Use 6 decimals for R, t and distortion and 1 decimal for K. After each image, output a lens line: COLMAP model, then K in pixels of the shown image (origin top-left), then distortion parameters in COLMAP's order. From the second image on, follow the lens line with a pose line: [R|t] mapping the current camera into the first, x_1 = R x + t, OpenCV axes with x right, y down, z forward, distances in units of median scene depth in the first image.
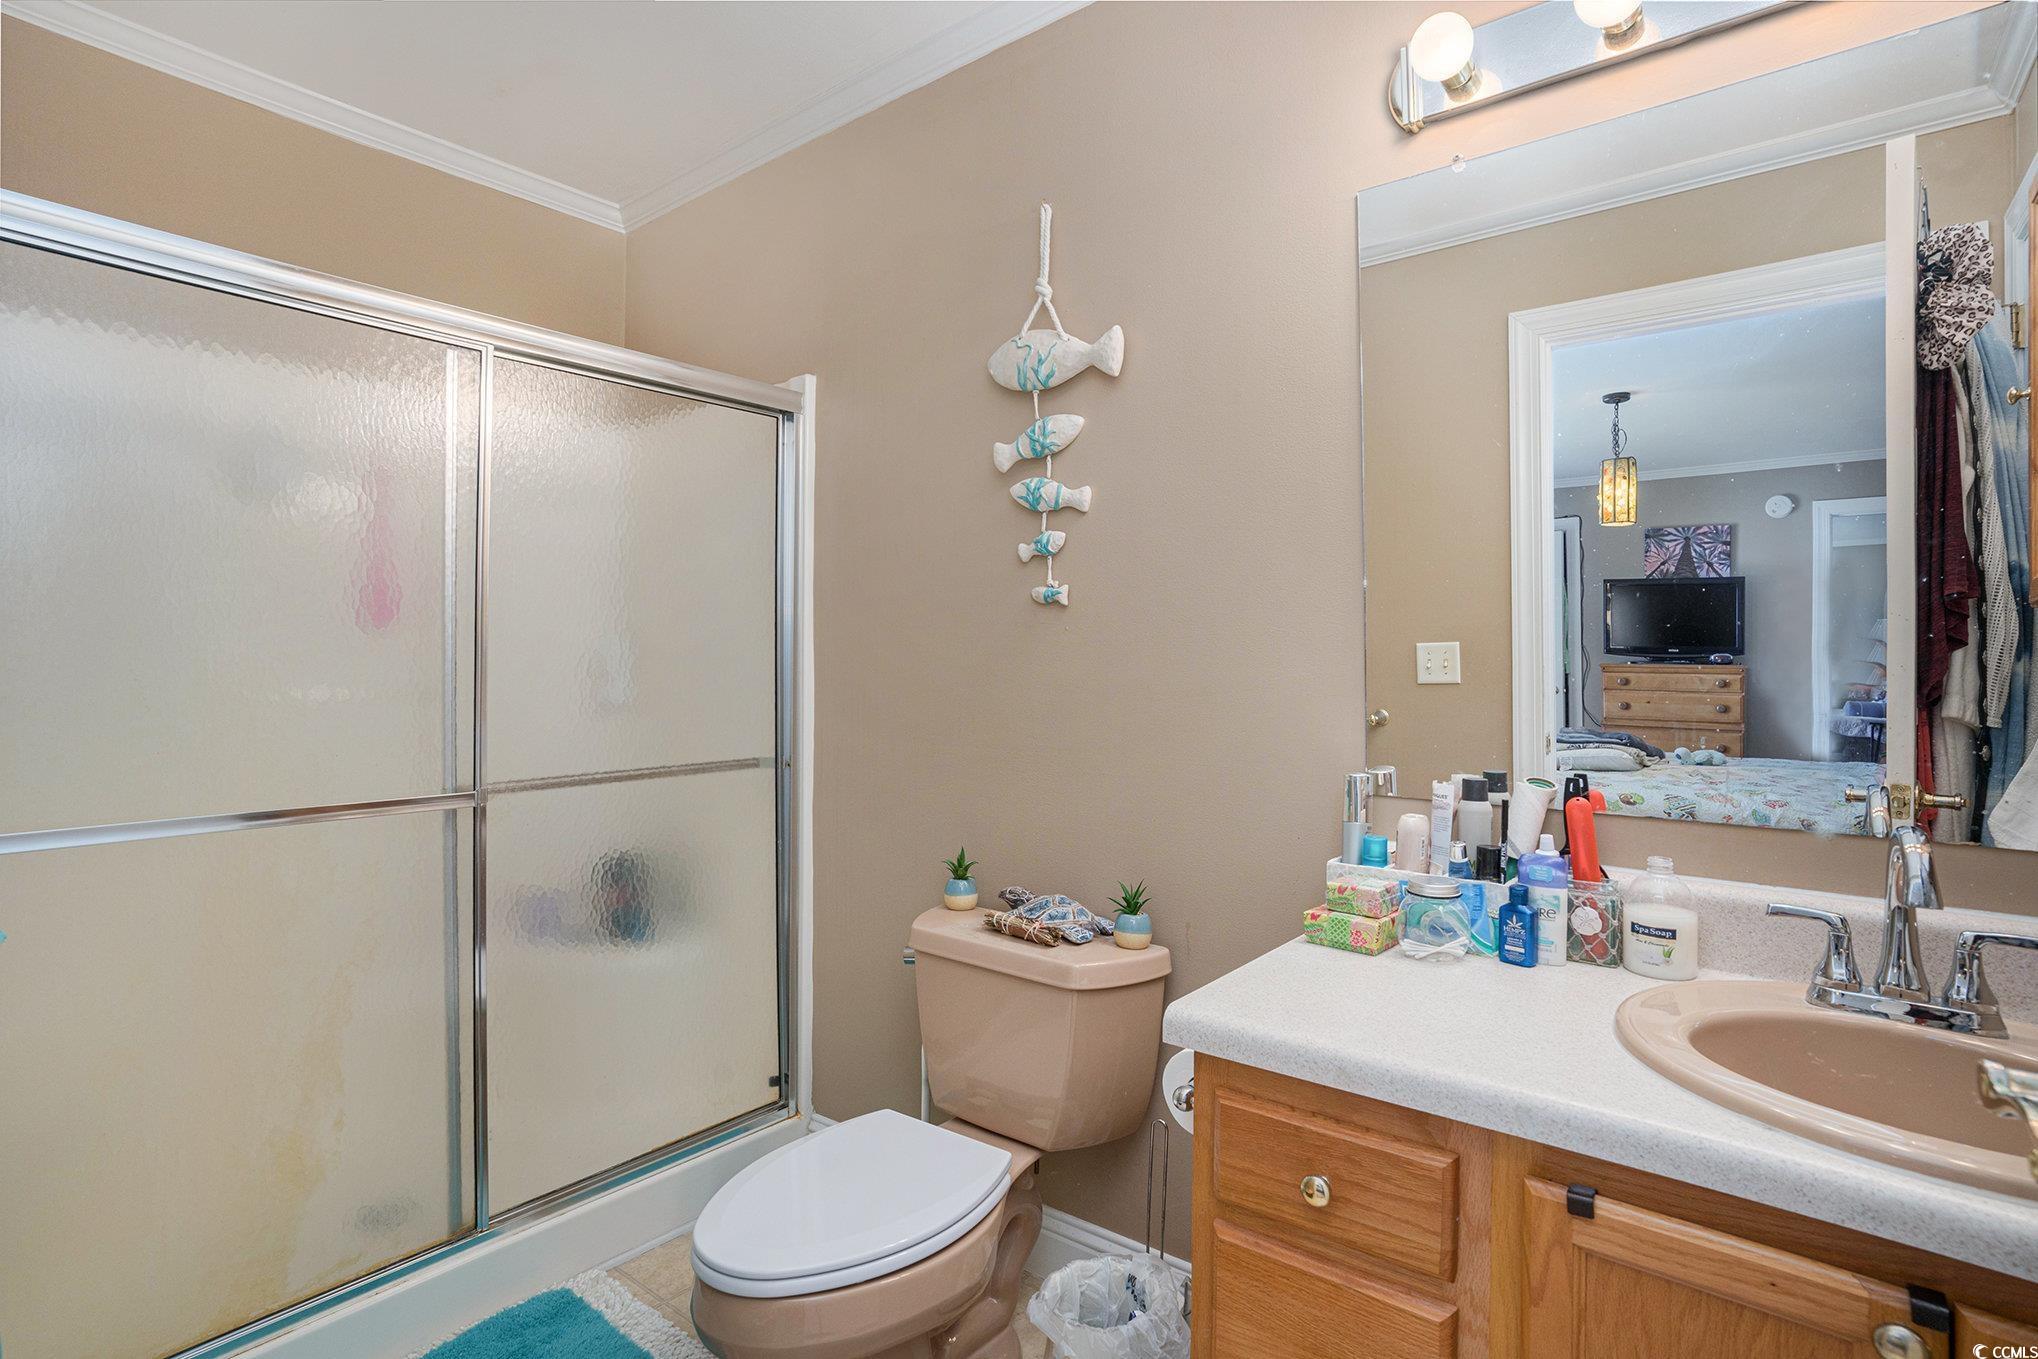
lens RADIAL K [[984.9, 0, 1017.4], [0, 984.9, 676.1], [0, 0, 1]] dist [-0.014200, 0.005558]
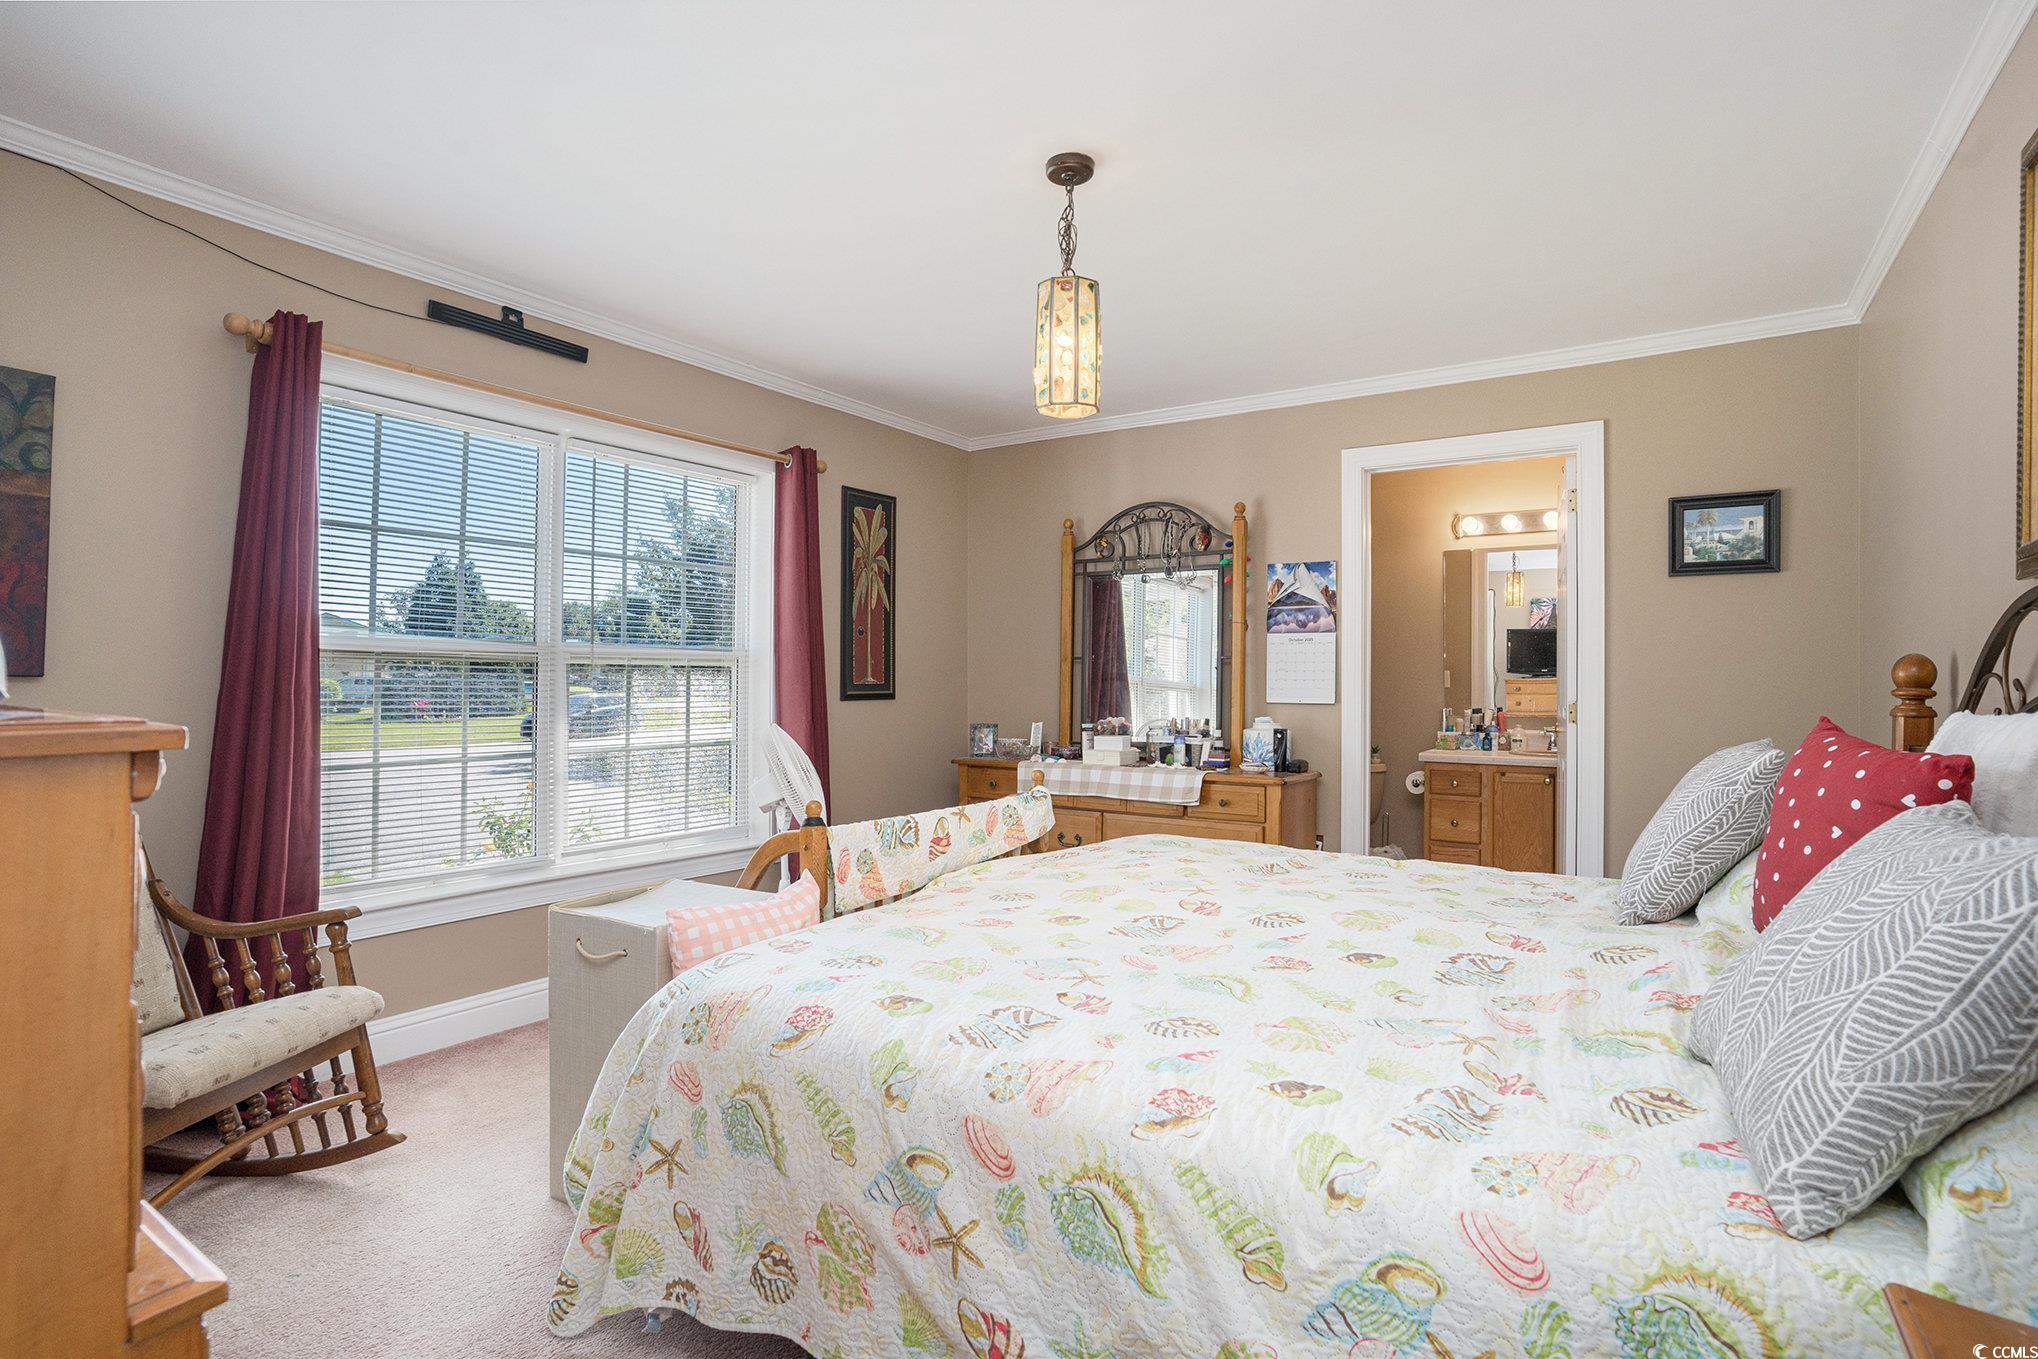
lens RADIAL K [[984.9, 0, 1019.6], [0, 984.9, 672.6], [0, 0, 1]] dist [-0.014200, 0.005558]
pose [[0.997059, -0.000820, 0.076639, -1.781803], [0.002324, 0.999806, -0.019543, 0.031544], [-0.076608, 0.019664, 0.996867, -3.002831]]
